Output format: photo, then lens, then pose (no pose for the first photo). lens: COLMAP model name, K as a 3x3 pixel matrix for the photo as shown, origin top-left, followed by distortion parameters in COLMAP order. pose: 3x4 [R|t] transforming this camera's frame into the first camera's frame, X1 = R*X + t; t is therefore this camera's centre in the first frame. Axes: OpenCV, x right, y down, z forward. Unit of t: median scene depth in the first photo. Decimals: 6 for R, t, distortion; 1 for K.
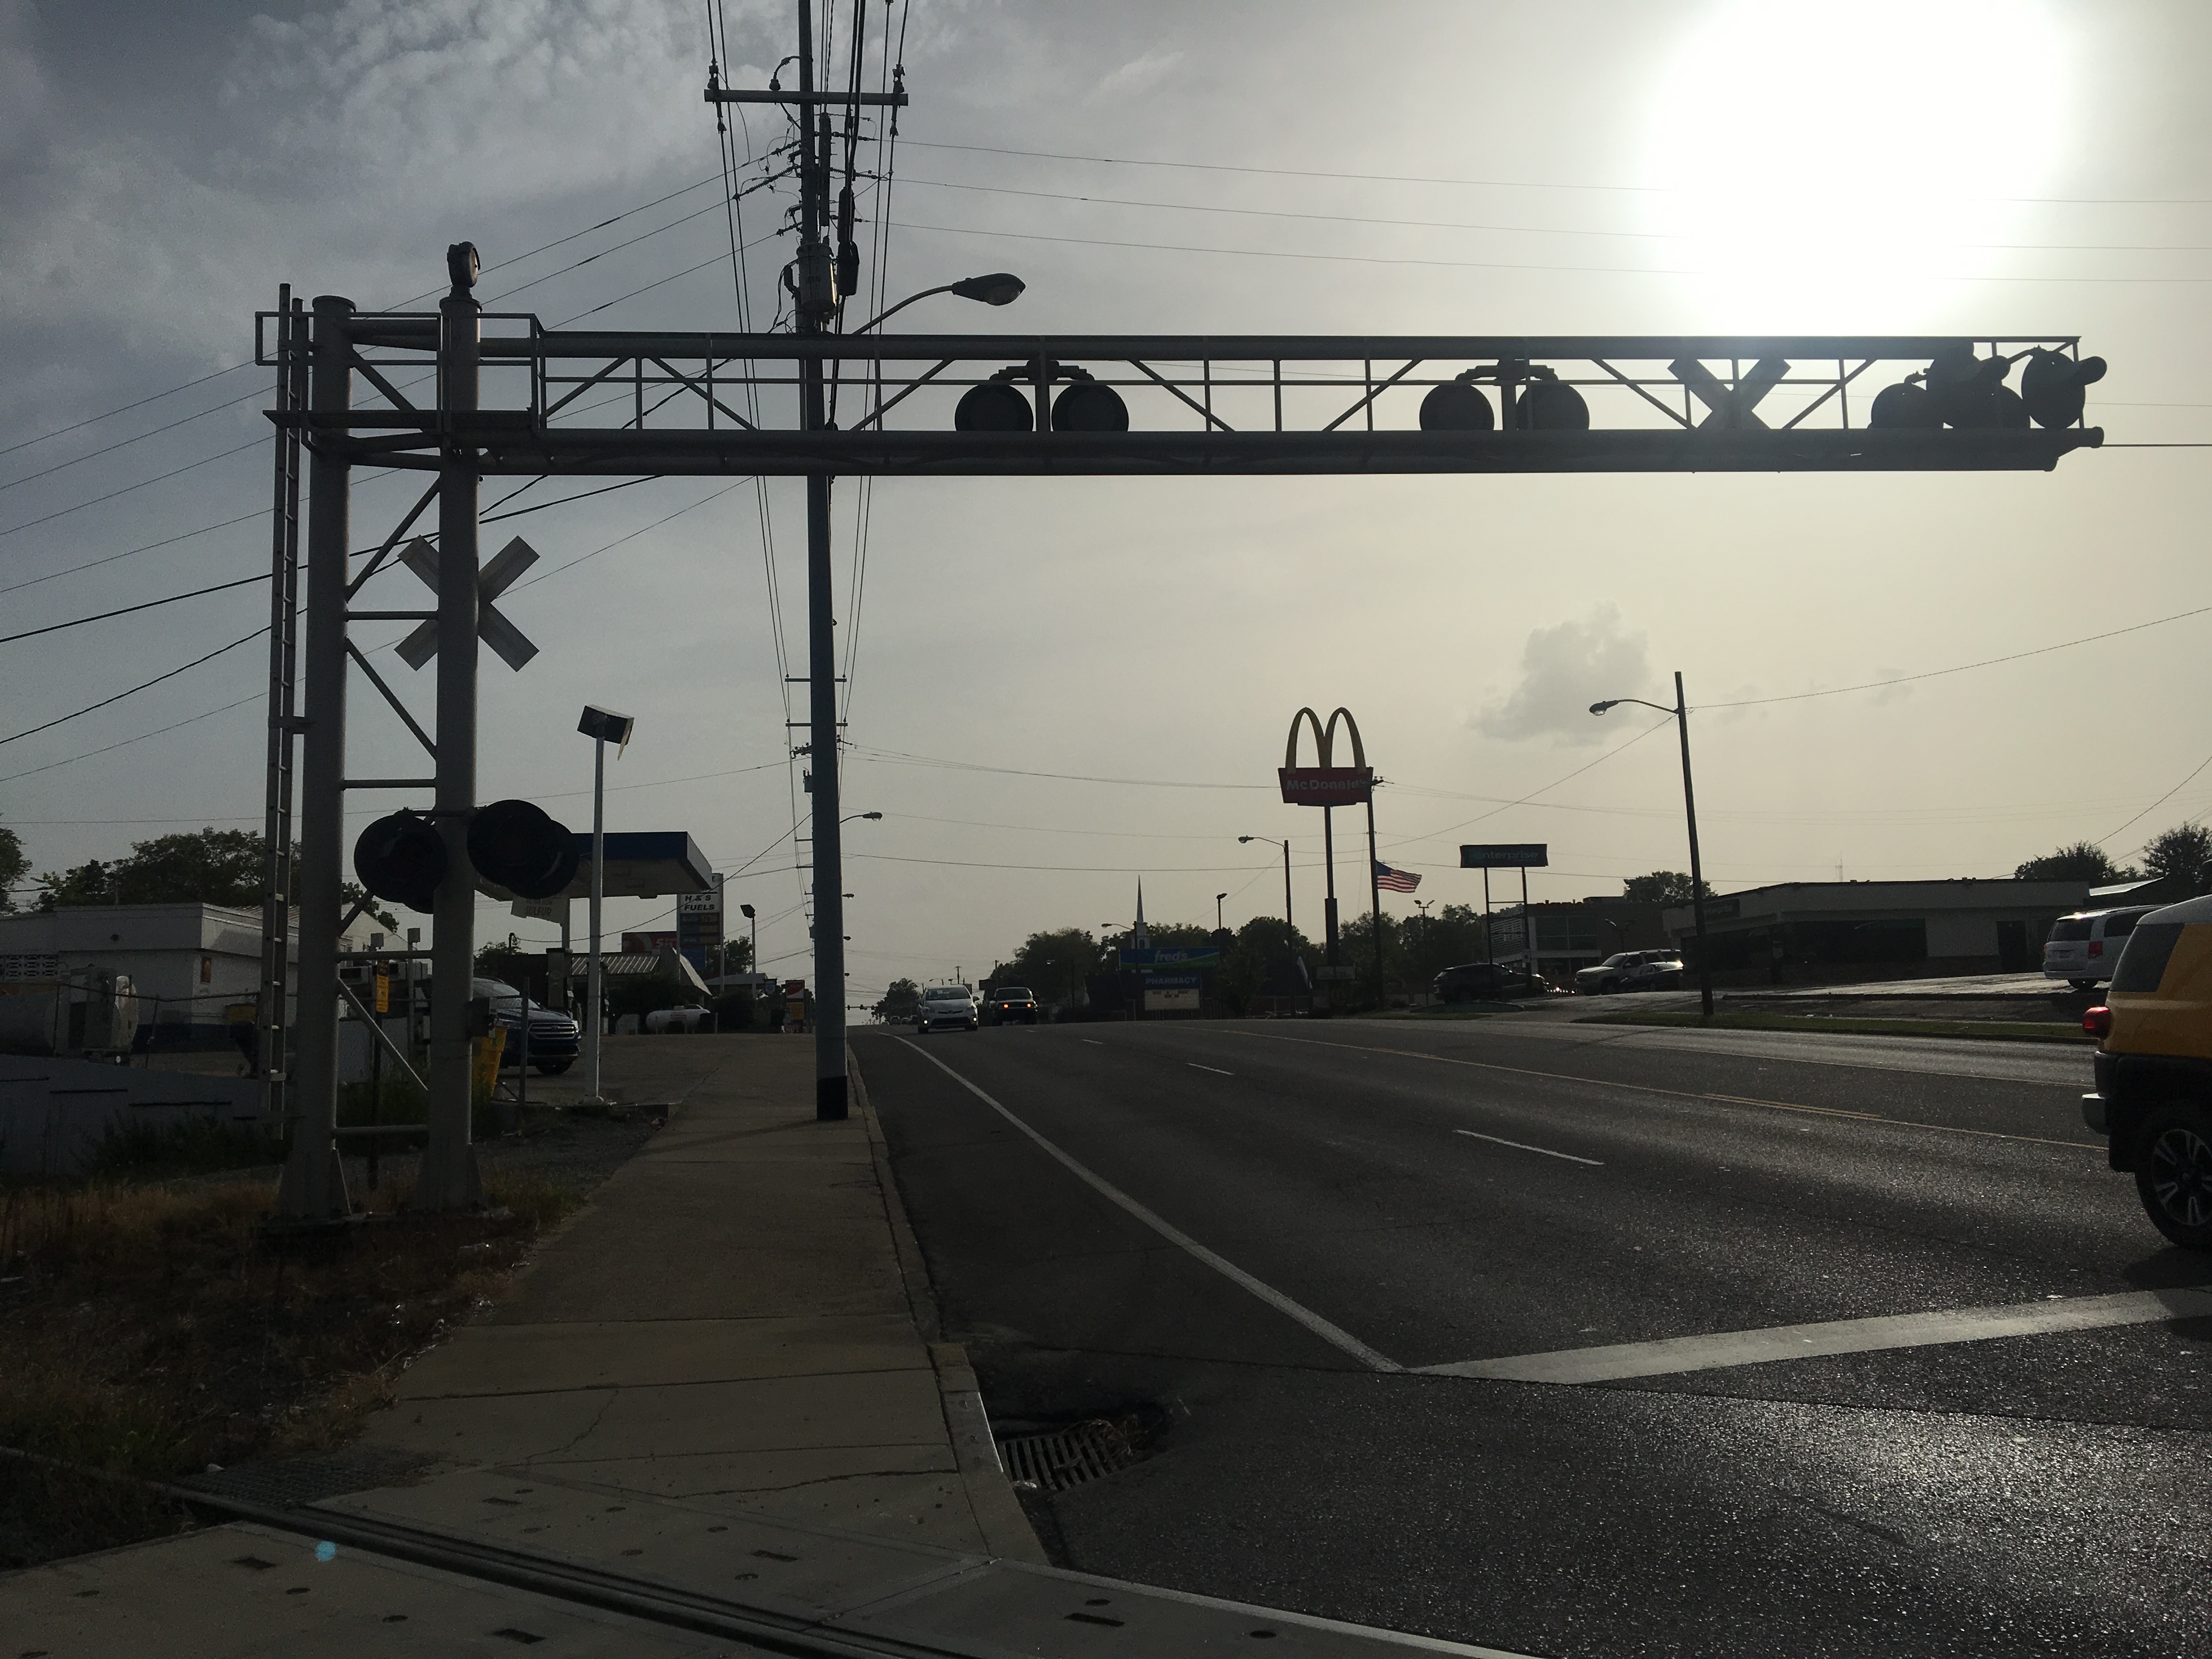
lens RADIAL K [[1881.9, 0, 1091.8], [0, 1881.9, 830.7], [0, 0, 1]] dist [0.071197, -0.107206]
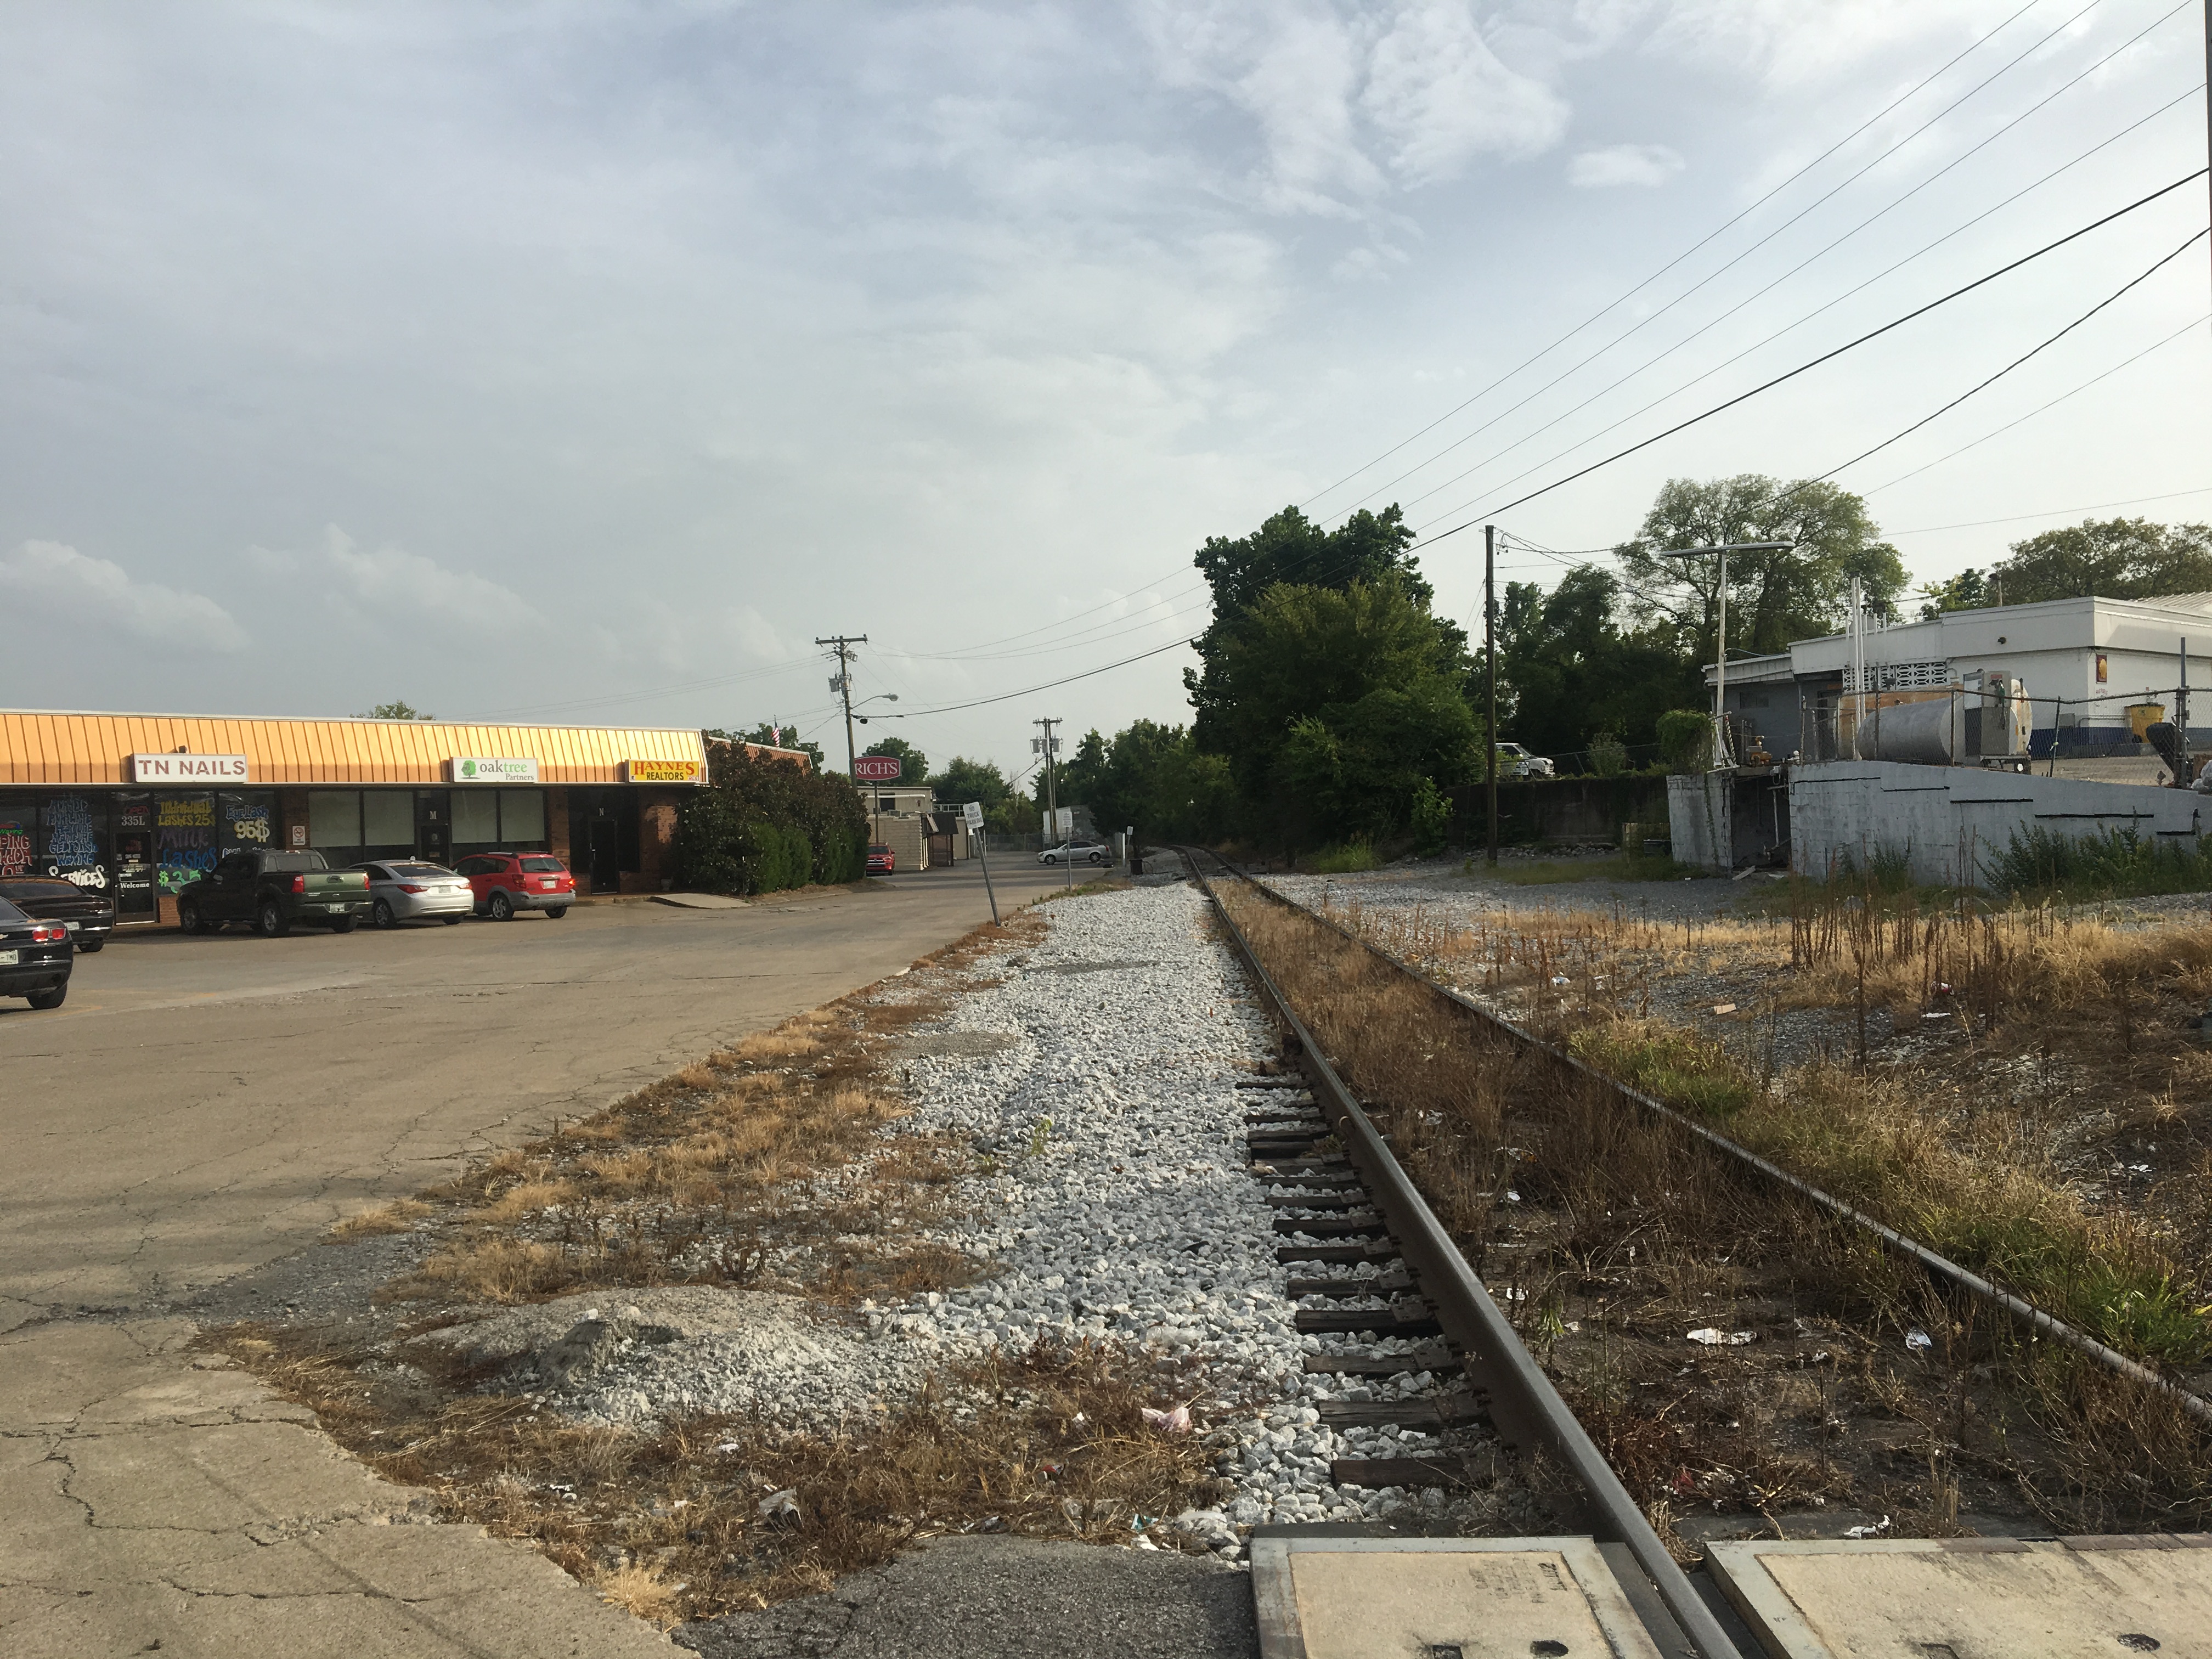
lens RADIAL K [[1881.9, 0, 1091.8], [0, 1881.9, 830.7], [0, 0, 1]] dist [0.071197, -0.107206]
pose [[0.608713, 0.015424, -0.793240, -0.031550], [0.107158, 0.989051, 0.101462, 0.004788], [0.786121, -0.146763, 0.600396, 0.050492]]
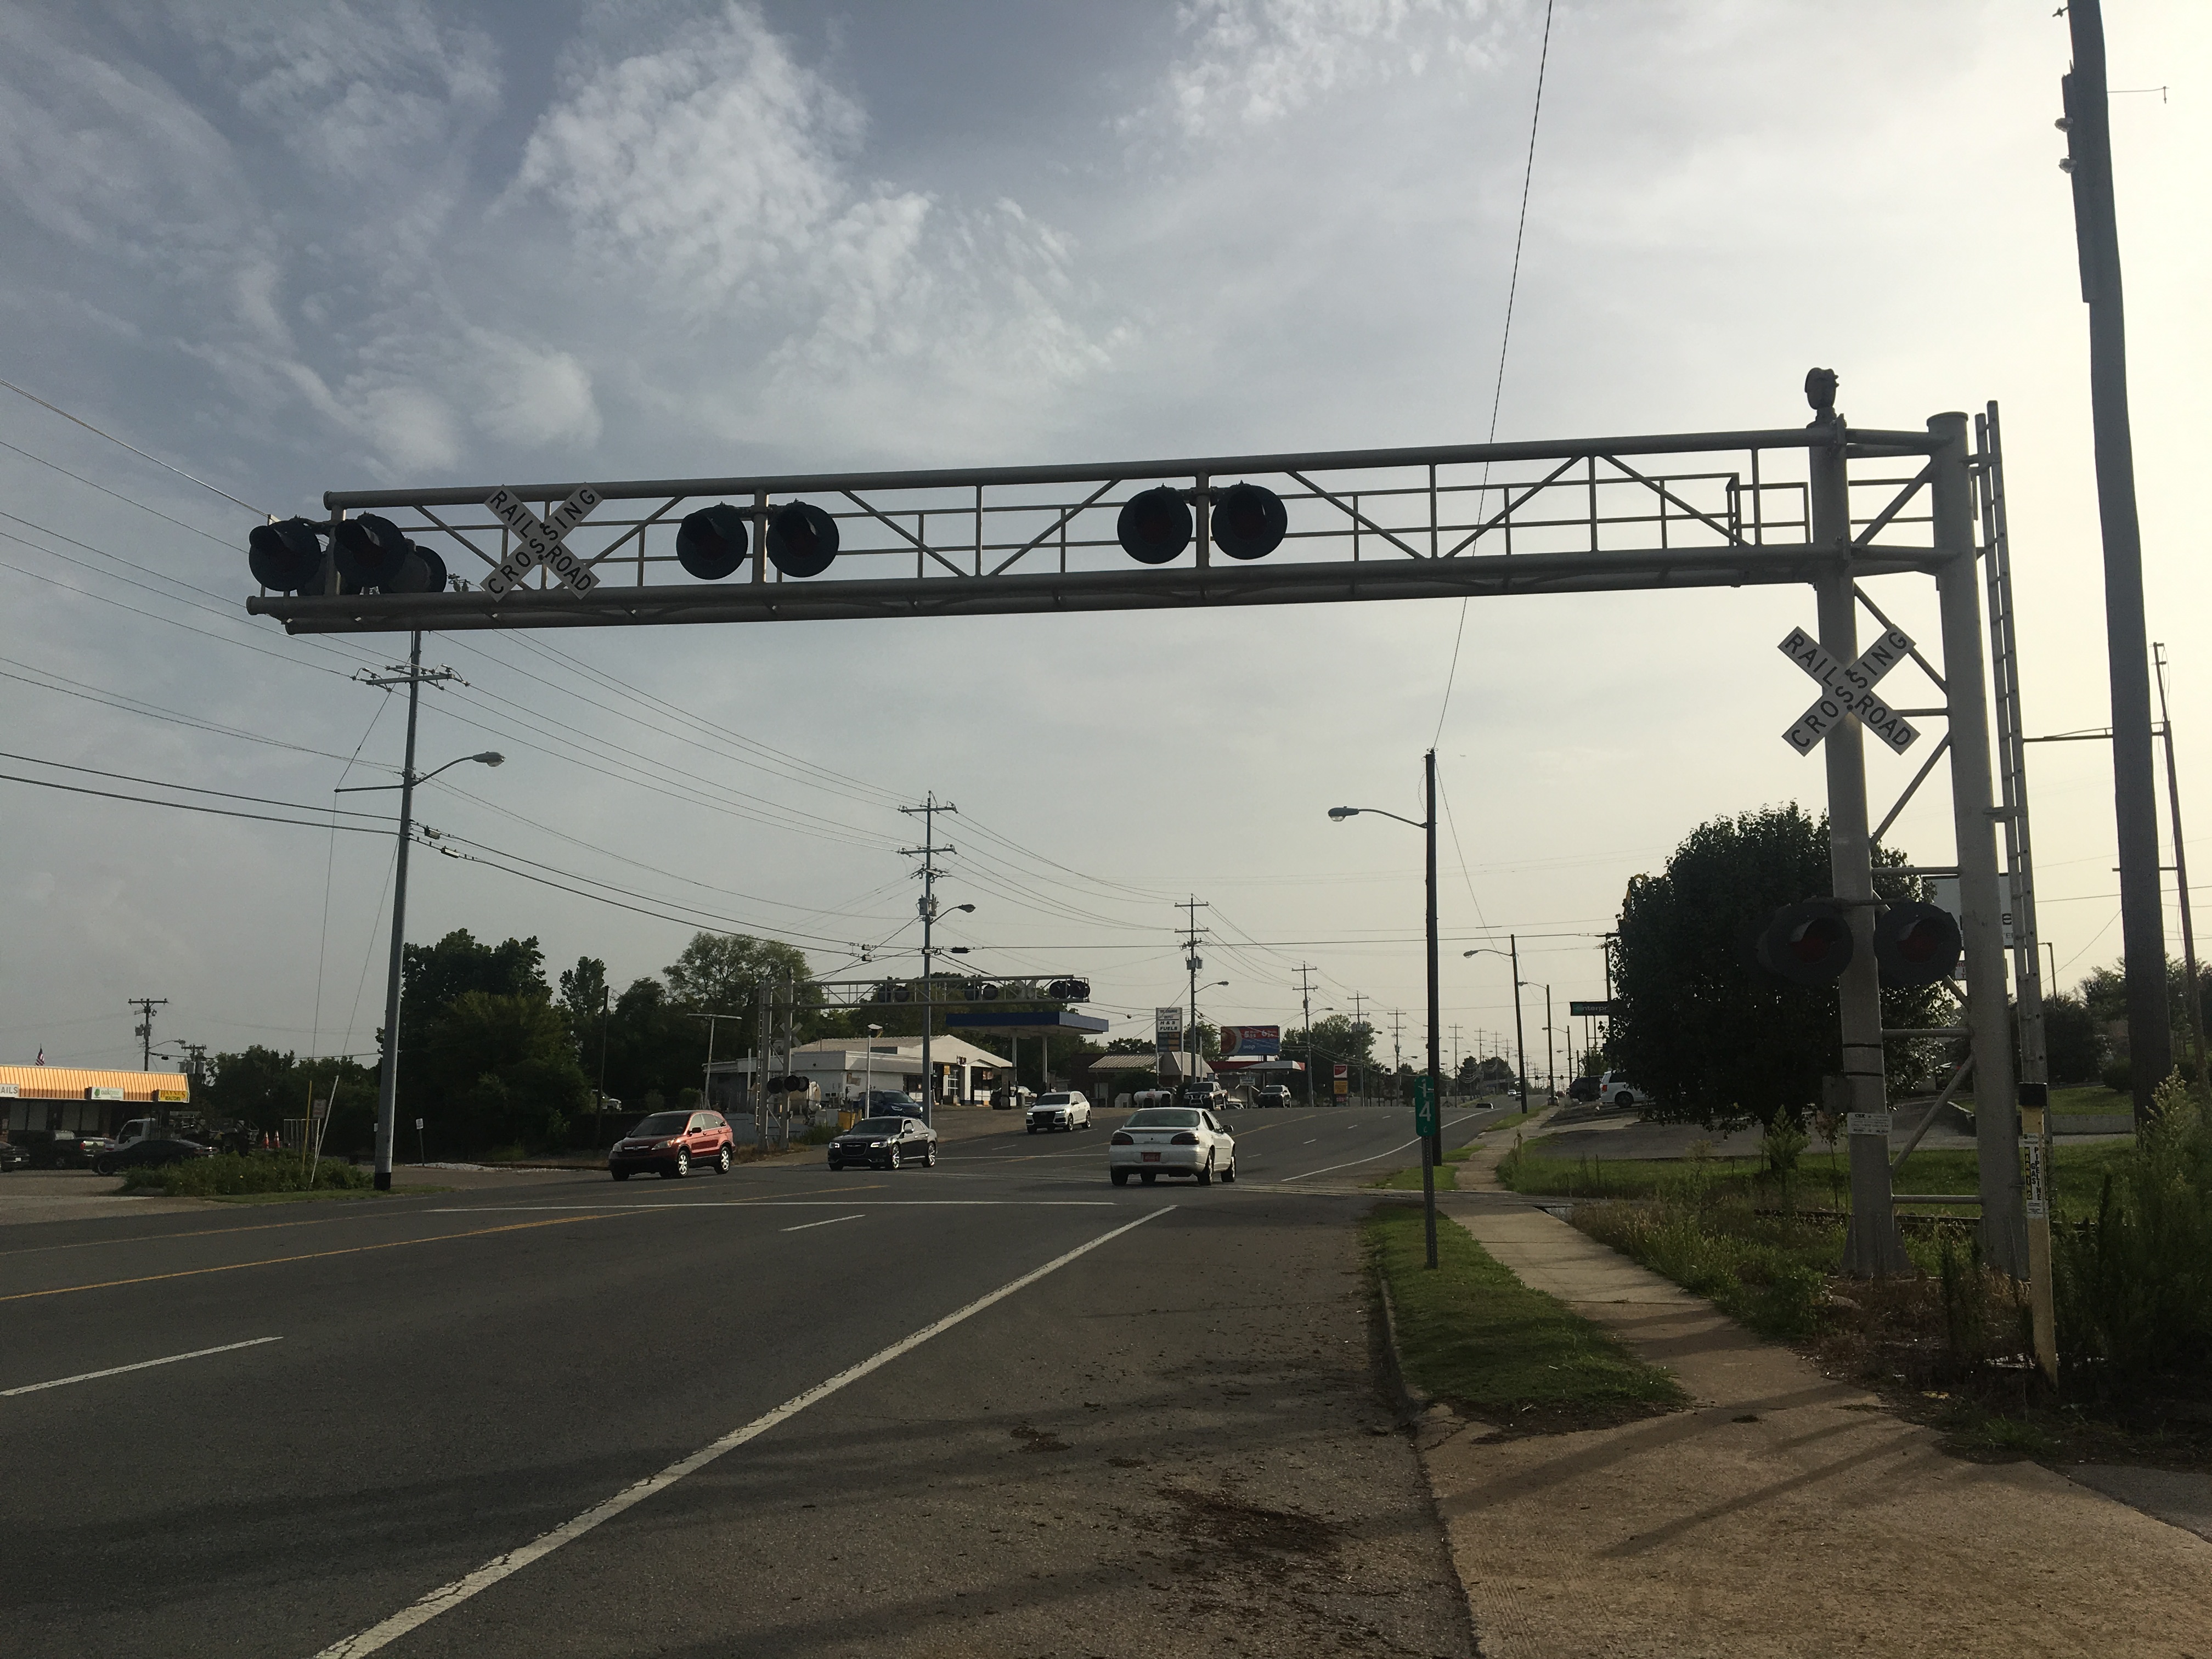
lens RADIAL K [[1881.9, 0, 1091.8], [0, 1881.9, 830.7], [0, 0, 1]] dist [0.071197, -0.107206]
pose [[0.914099, -0.034341, -0.404033, 0.883760], [0.022134, 0.999147, -0.034848, -0.167479], [0.404886, 0.022912, 0.914080, -1.186480]]
